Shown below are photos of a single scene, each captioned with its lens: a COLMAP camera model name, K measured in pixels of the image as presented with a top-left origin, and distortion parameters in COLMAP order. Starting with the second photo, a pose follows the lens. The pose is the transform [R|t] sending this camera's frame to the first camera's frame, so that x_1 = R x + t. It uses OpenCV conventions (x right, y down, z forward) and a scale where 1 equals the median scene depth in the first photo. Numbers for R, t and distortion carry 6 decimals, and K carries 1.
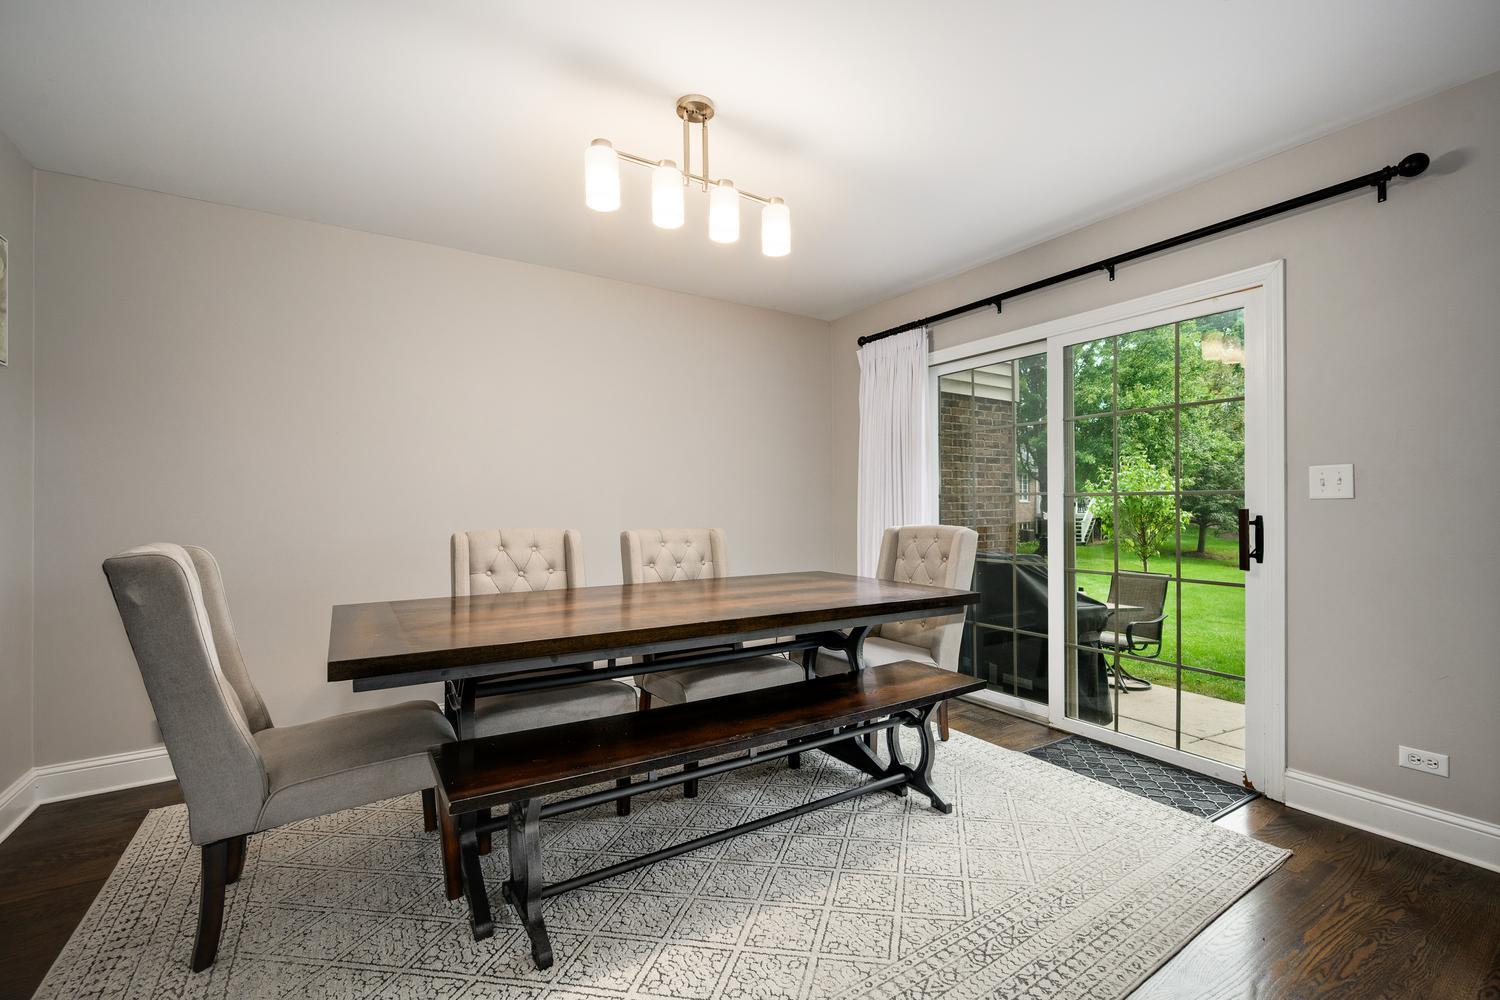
lens RADIAL K [[652.1, 0, 750.0], [0, 652.1, 500.0], [0, 0, 1]] dist [-0.000800, -0.000074]
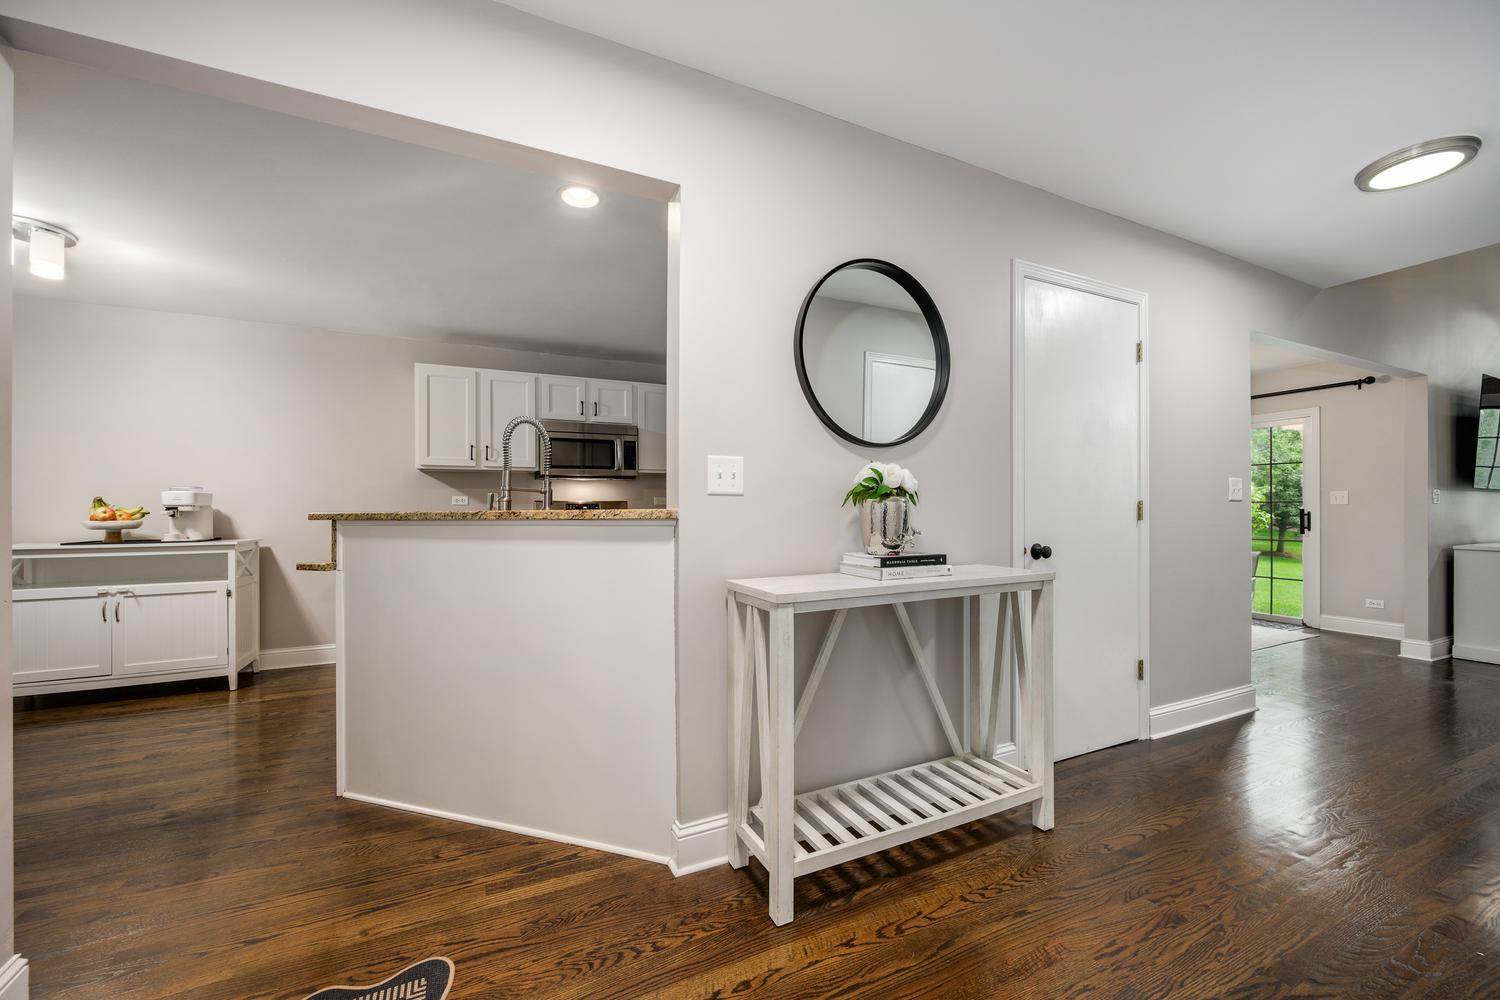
lens RADIAL K [[589.8, 0, 754.5], [0, 589.8, 502.9], [0, 0, 1]] dist [-0.001139, -0.000047]
pose [[0.992399, 0.001535, -0.123056, -0.968922], [-0.001702, 0.999998, -0.001253, -0.000856], [0.123053, 0.001453, 0.992399, -1.392067]]
